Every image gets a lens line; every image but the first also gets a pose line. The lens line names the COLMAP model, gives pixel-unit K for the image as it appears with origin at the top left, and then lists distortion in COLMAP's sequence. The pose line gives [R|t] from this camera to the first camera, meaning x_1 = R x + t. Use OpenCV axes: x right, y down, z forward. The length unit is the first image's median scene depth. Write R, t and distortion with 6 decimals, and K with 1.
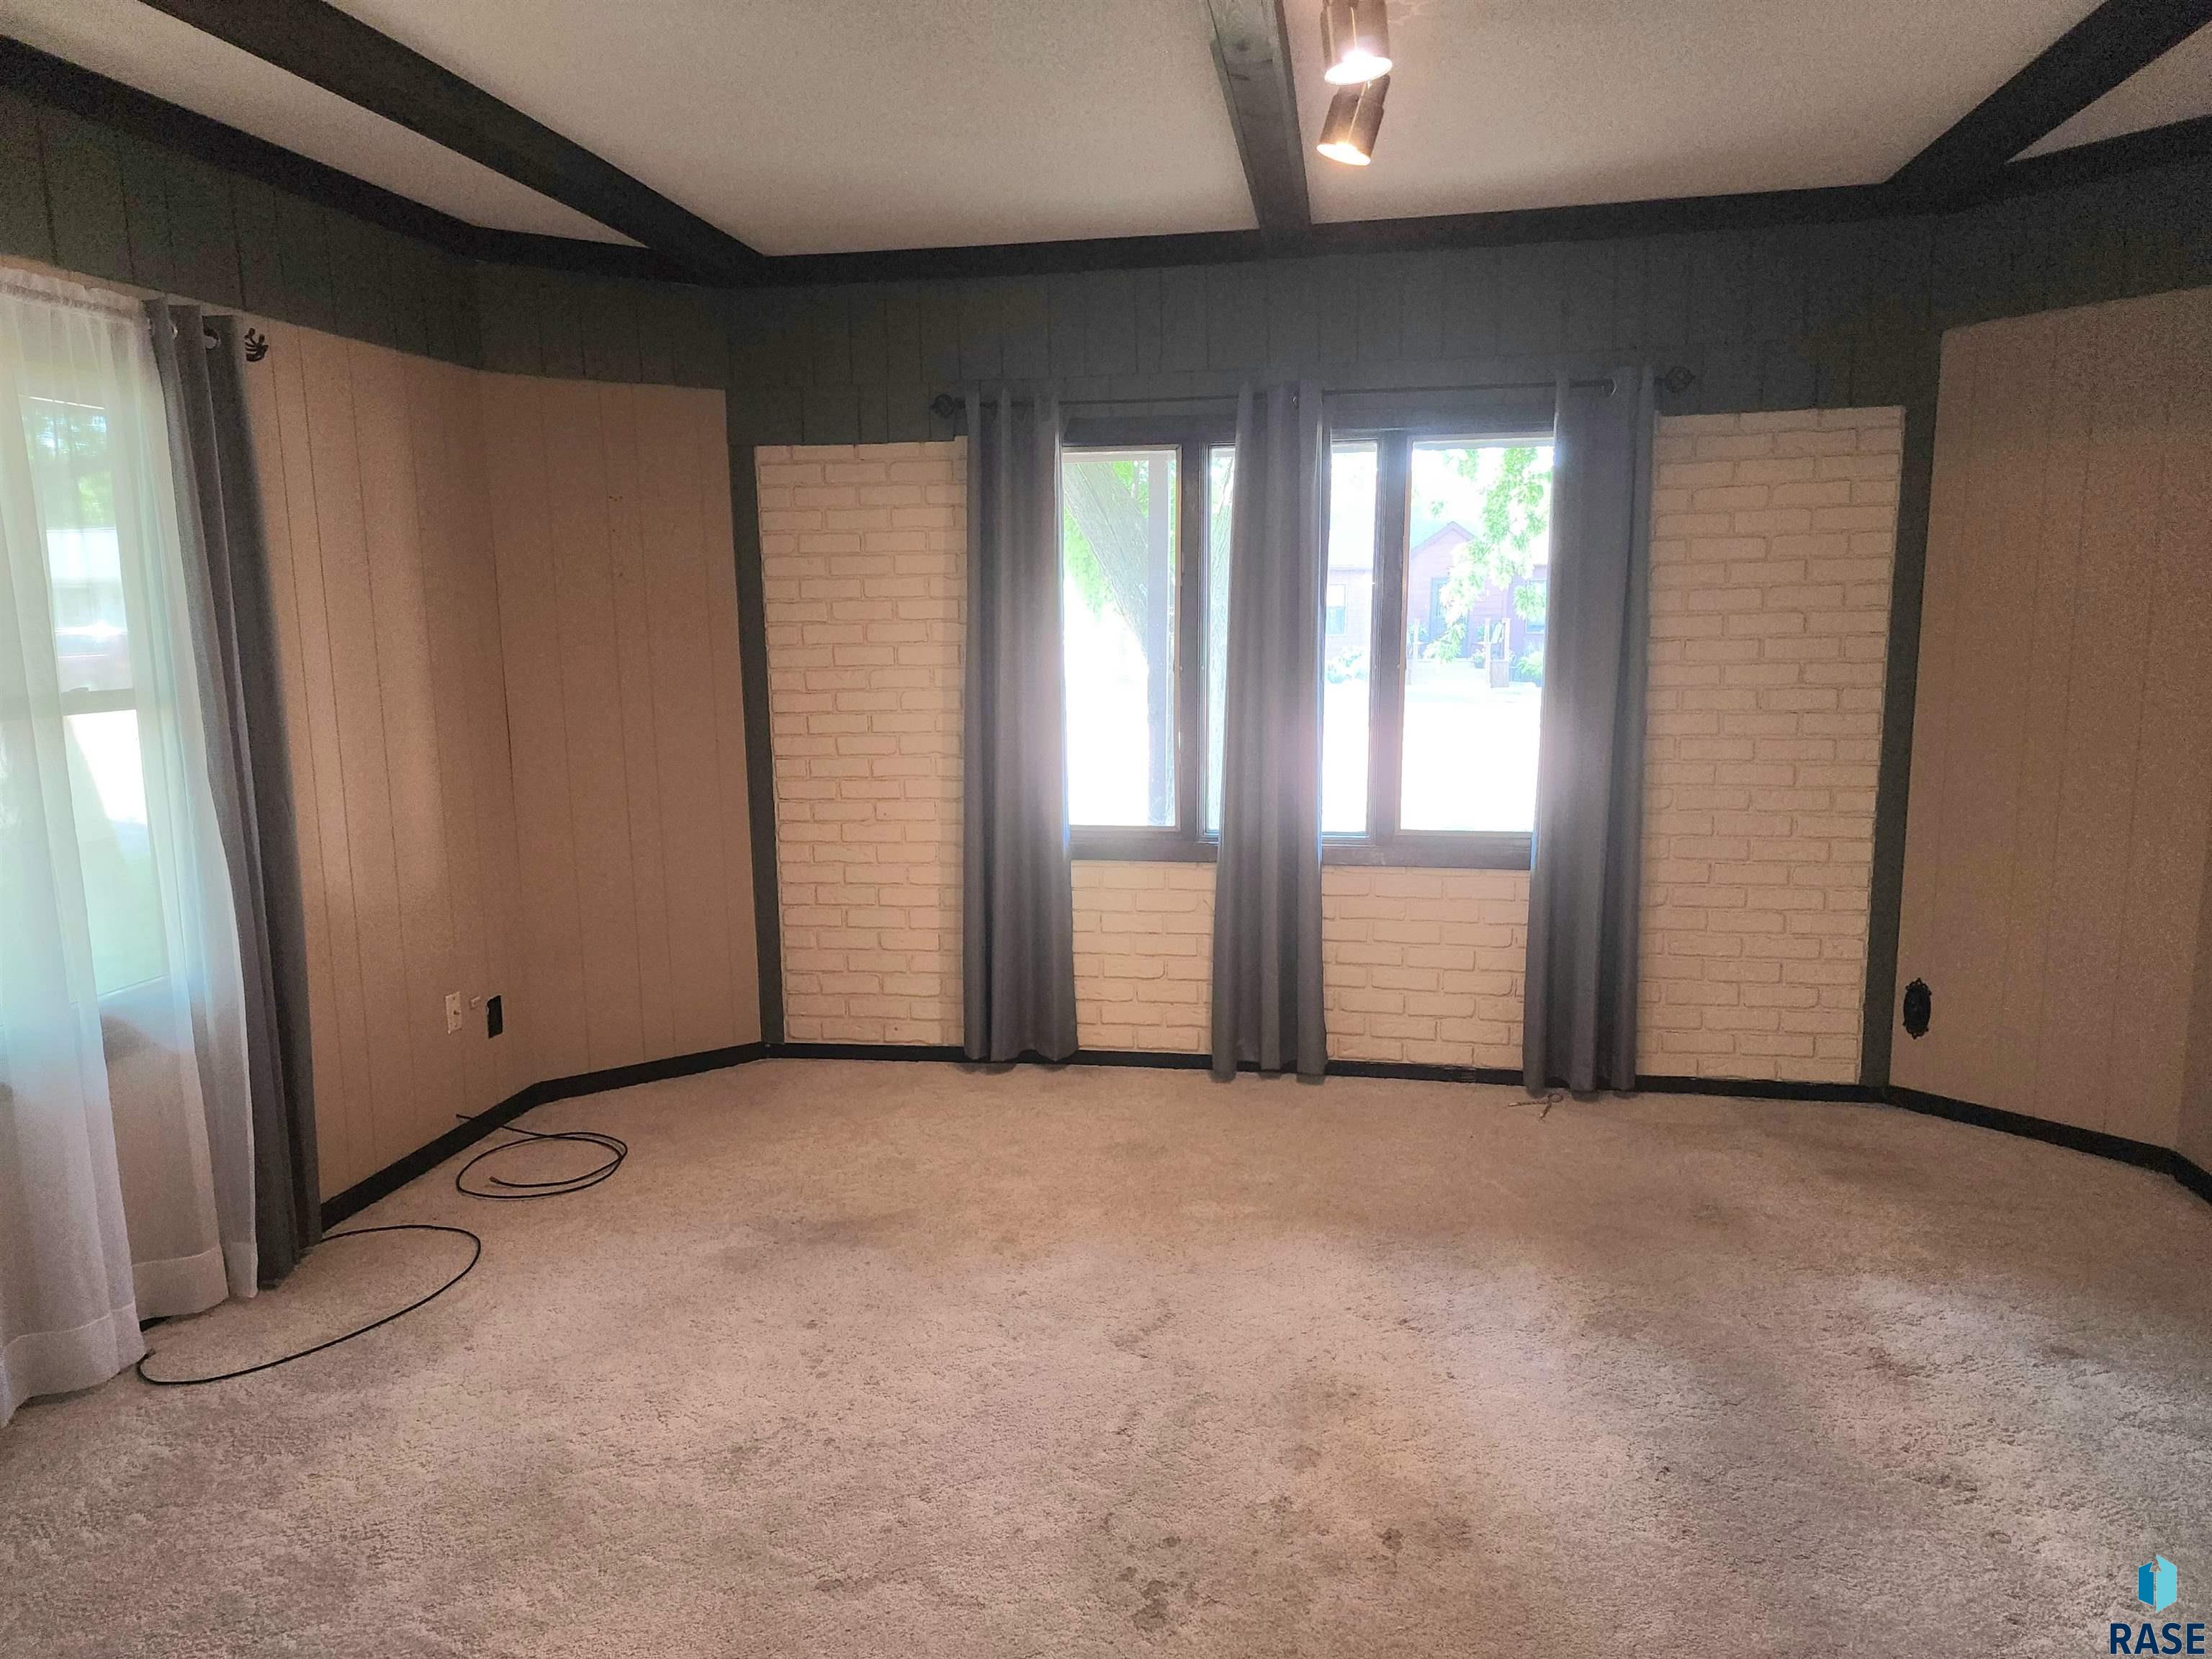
lens RADIAL K [[1477.4, 0, 1101.0], [0, 1477.4, 839.0], [0, 0, 1]] dist [0.085284, -0.080056]
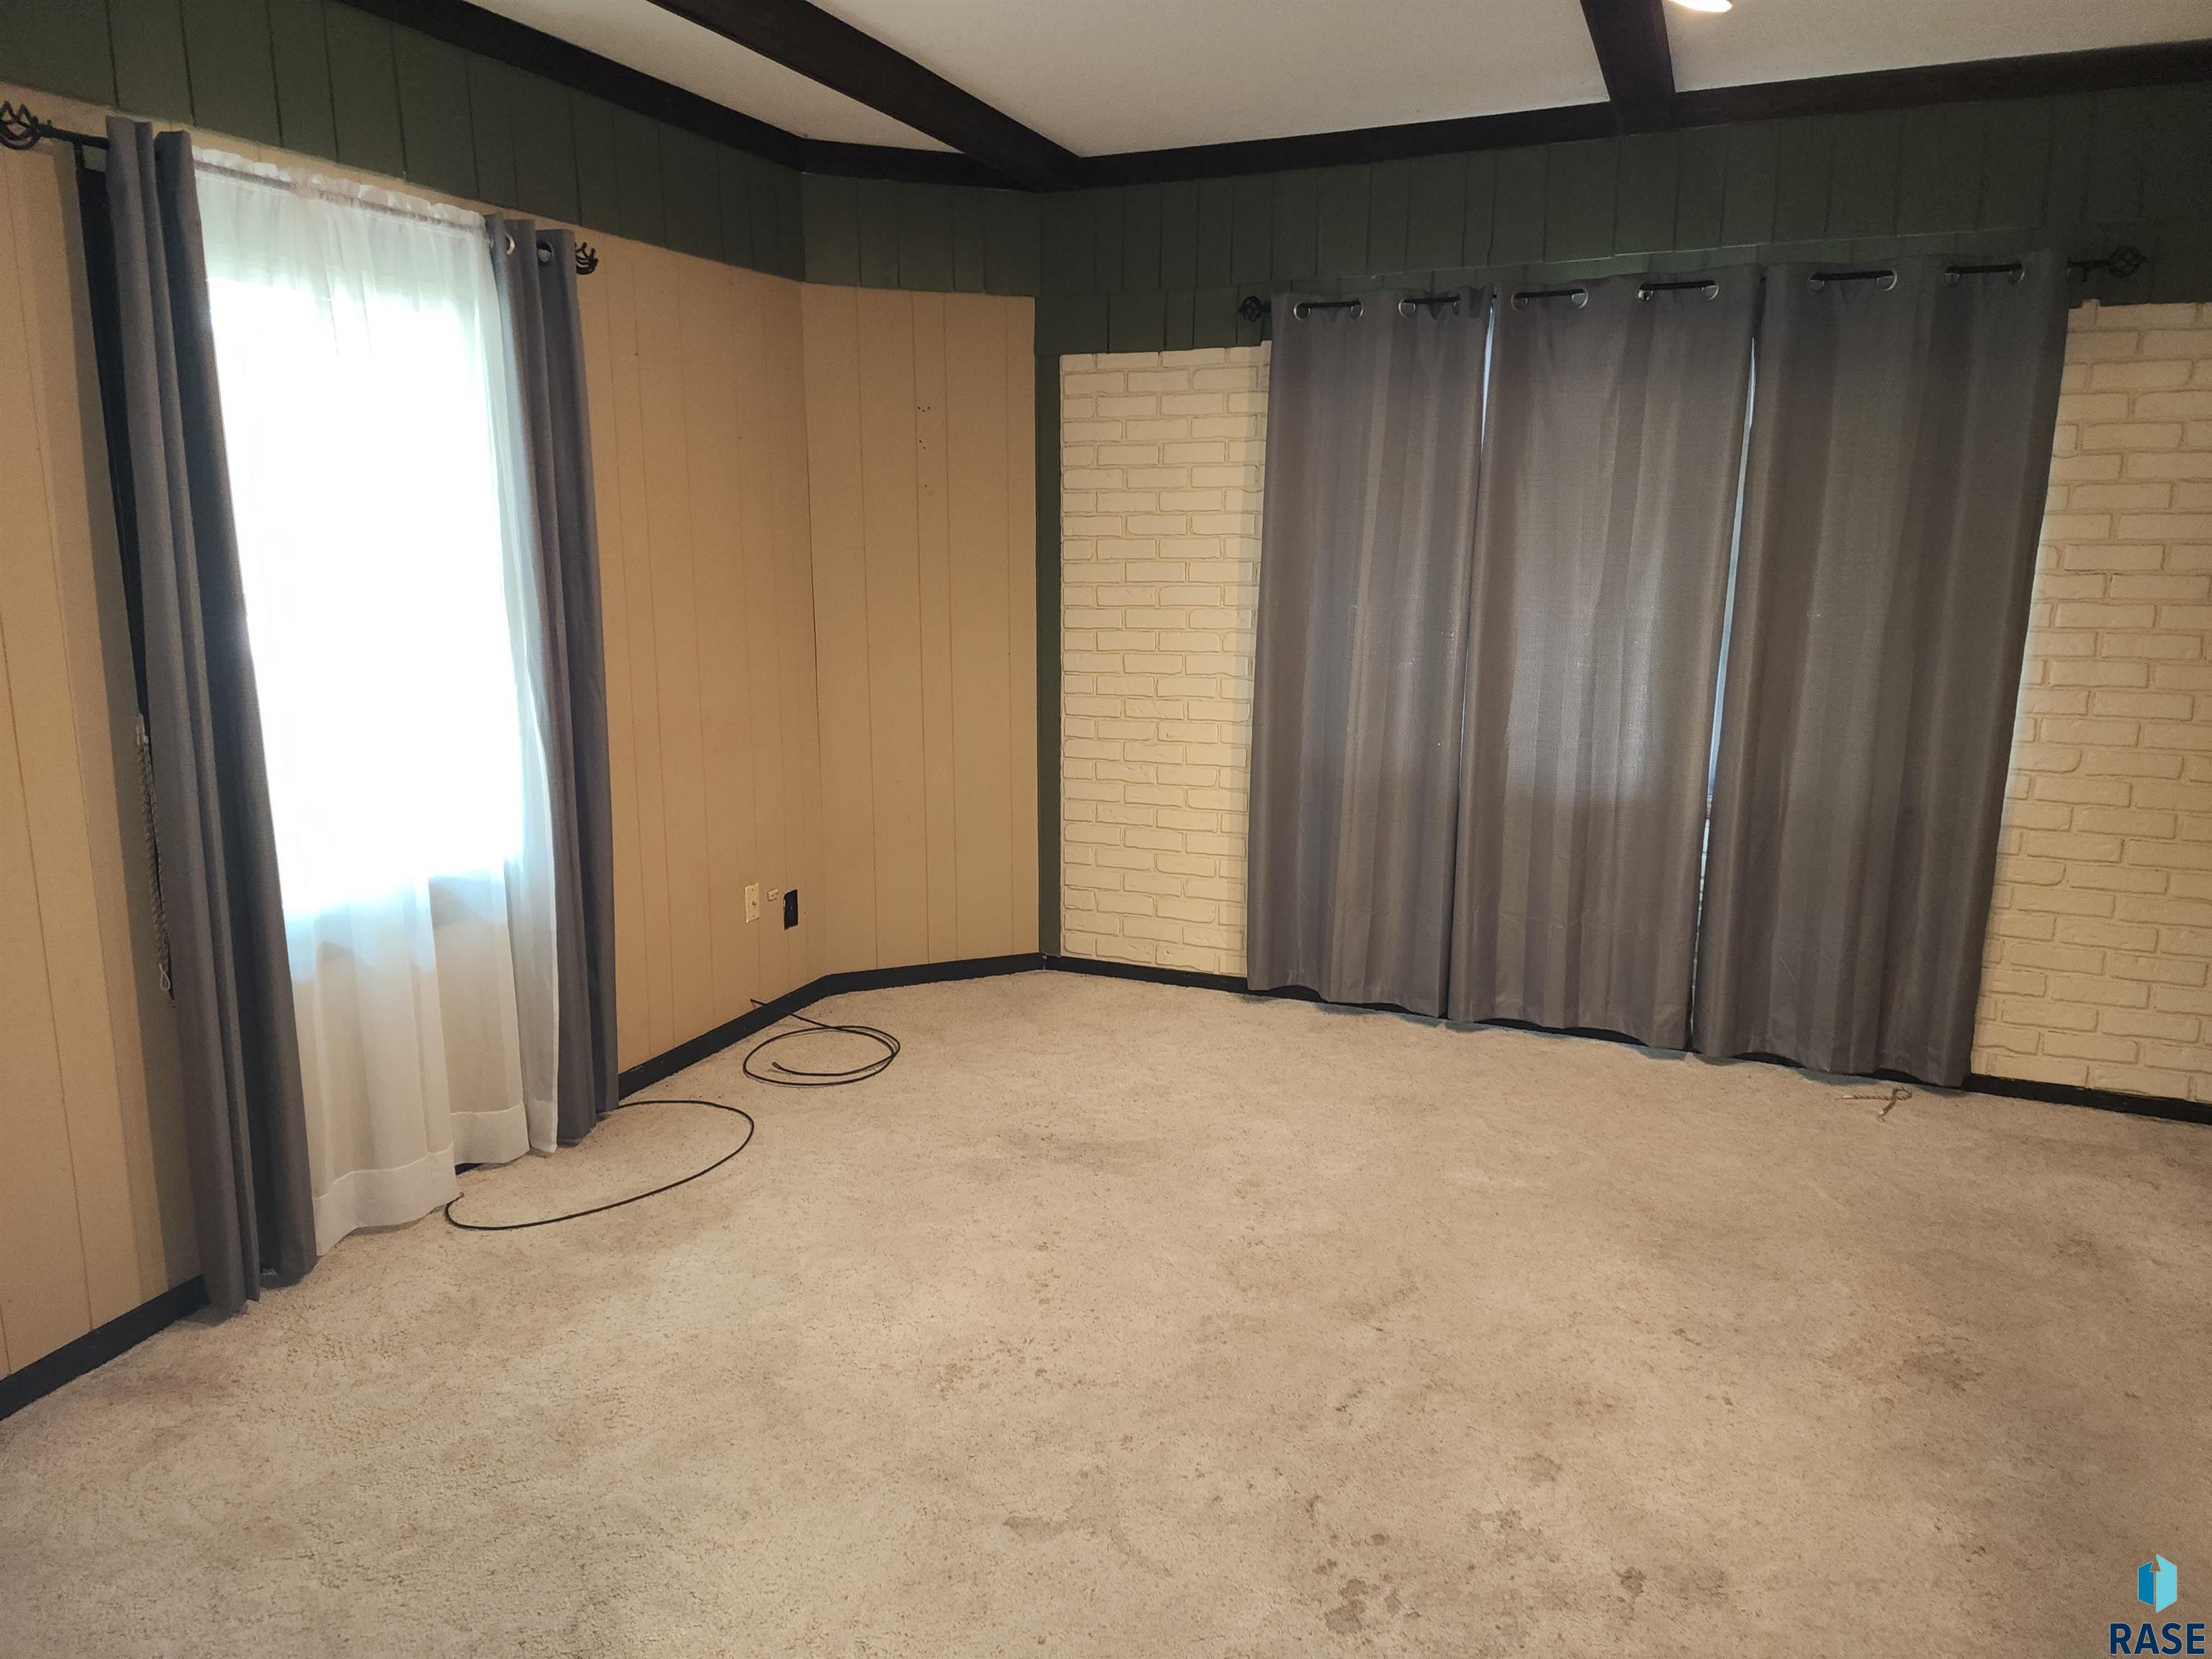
lens RADIAL K [[1470.4, 0, 1093.0], [0, 1470.4, 822.0], [0, 0, 1]] dist [0.090296, -0.085059]
pose [[0.973206, 0.062571, -0.221257, 0.032715], [-0.052805, 0.997363, 0.049786, -0.006531], [0.223788, -0.036769, 0.973944, 0.047896]]
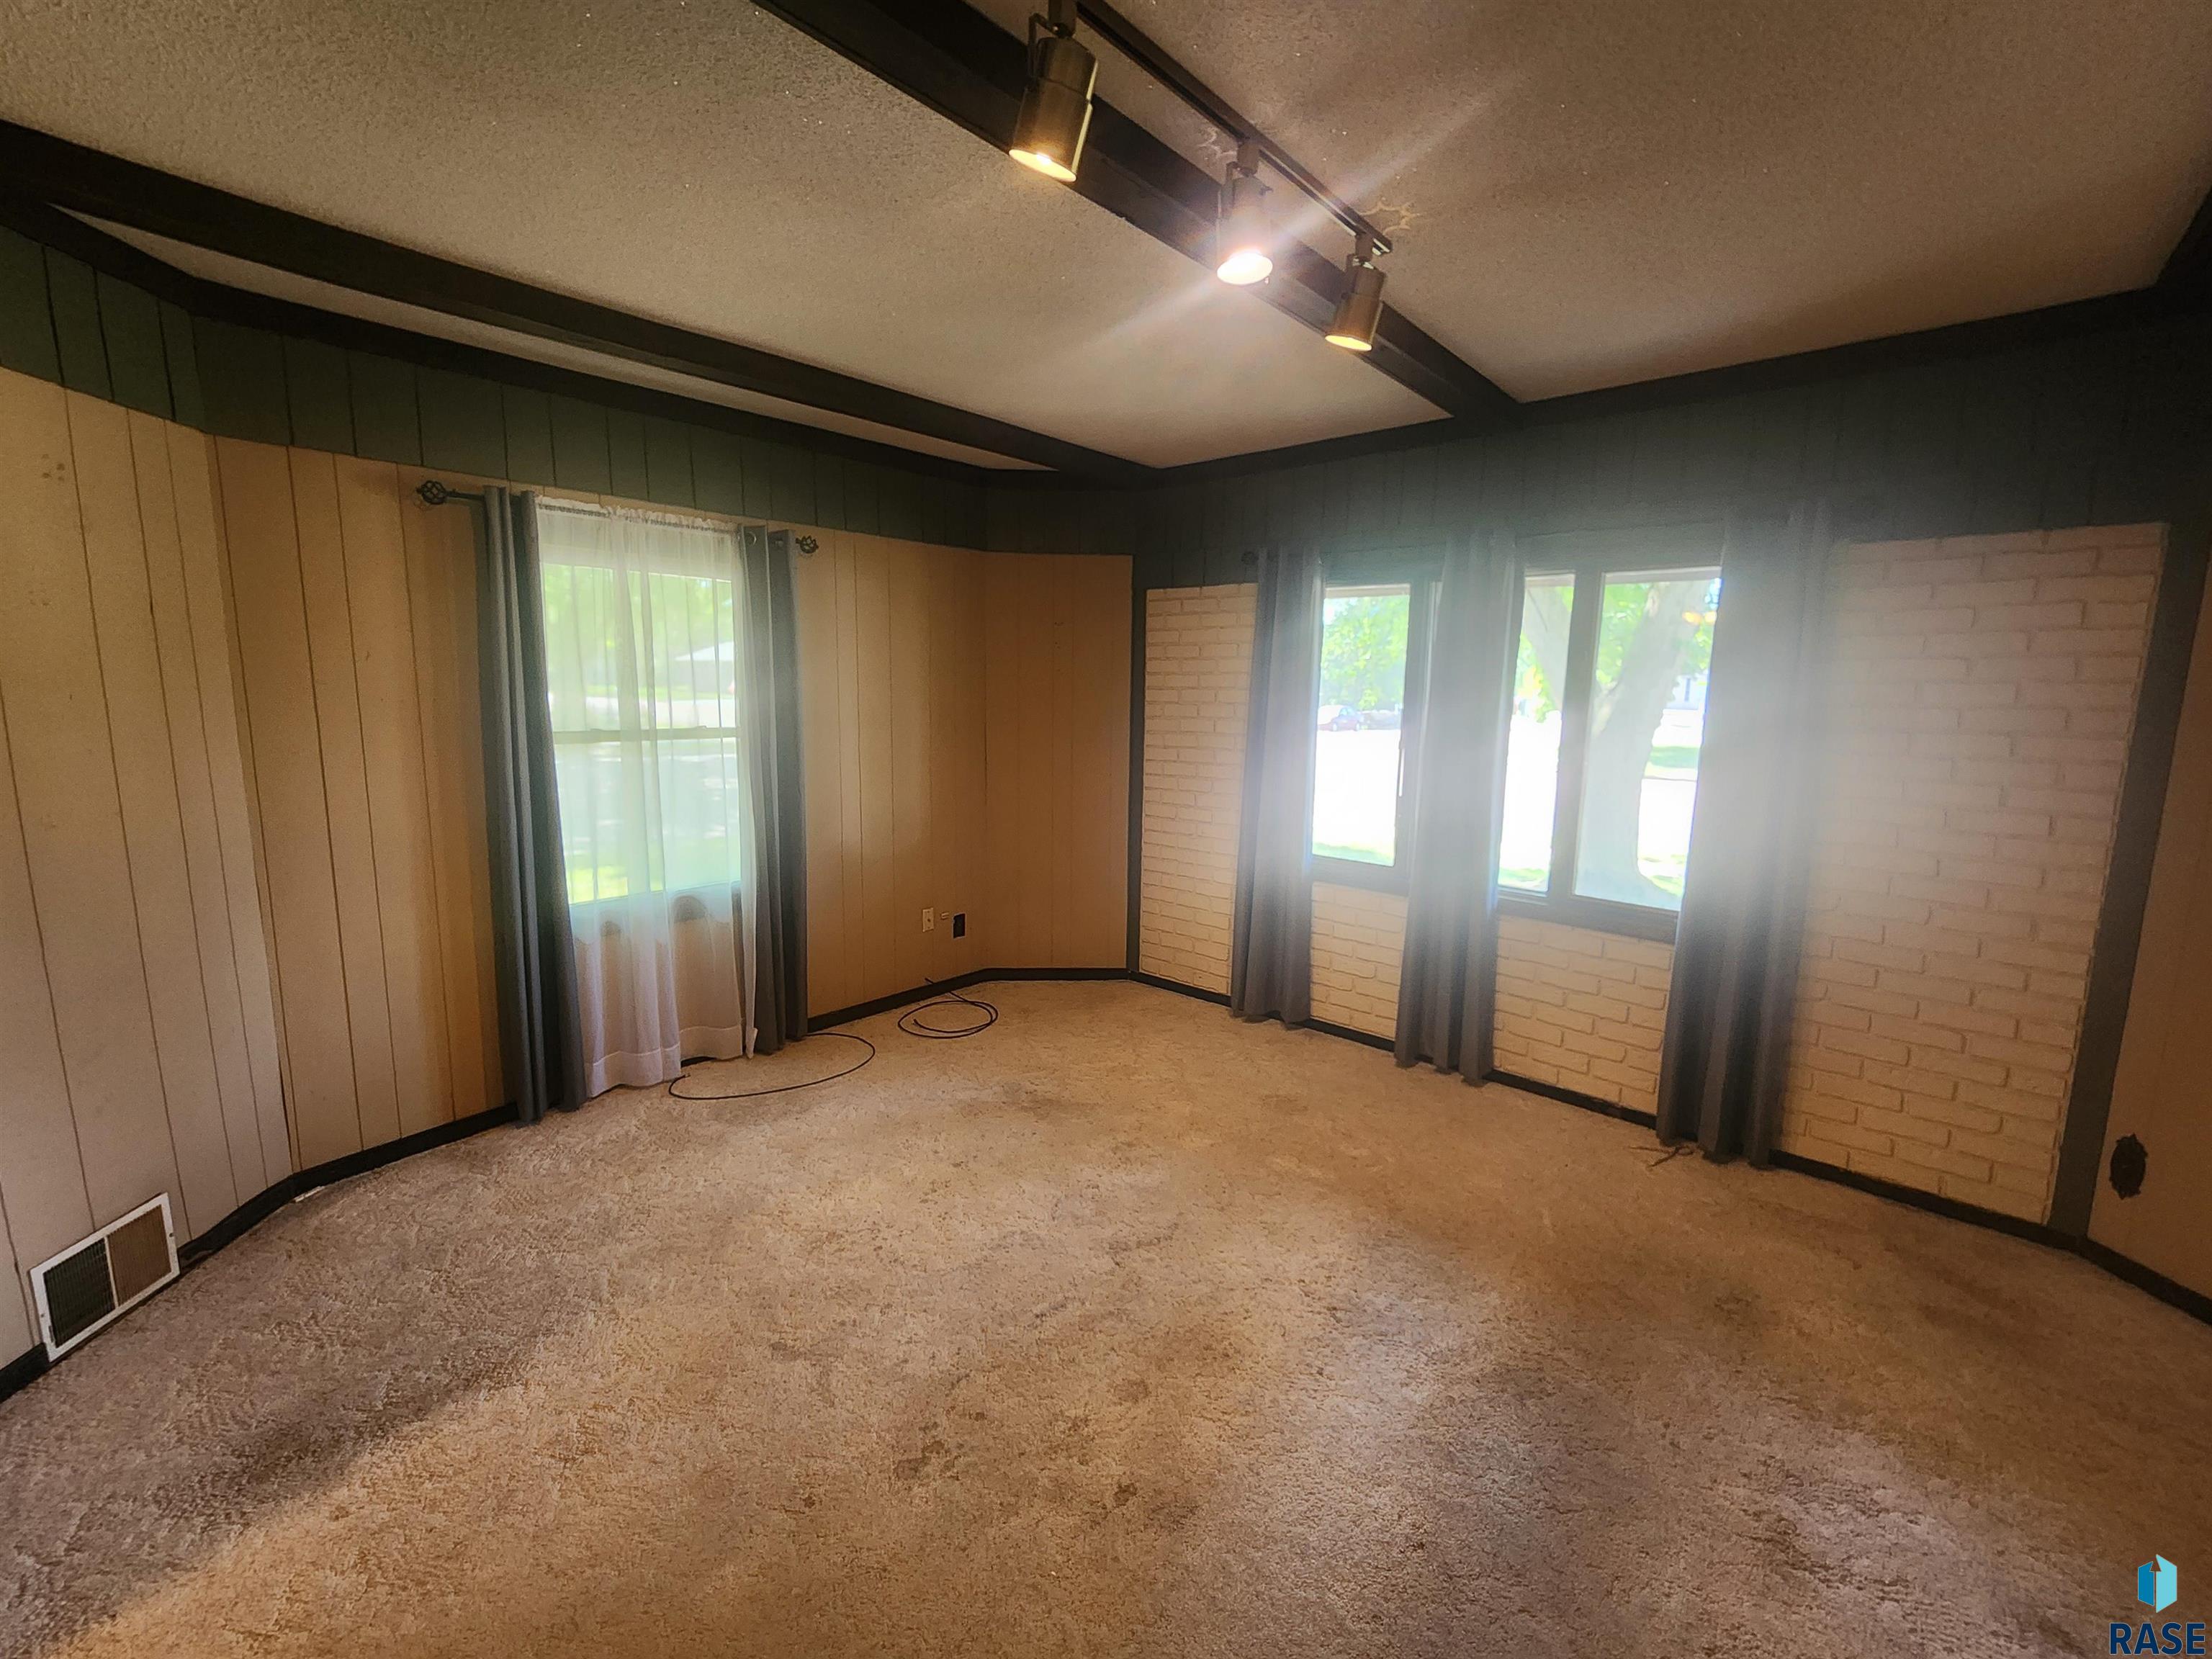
lens RADIAL K [[914.3, 0, 1115.2], [0, 914.3, 809.6], [0, 0, 1]] dist [0.002051, 0.000200]
pose [[0.857253, 0.098794, -0.505329, 0.317890], [-0.109300, 0.993969, 0.008906, -0.050855], [0.503161, 0.047598, 0.862881, 0.216802]]
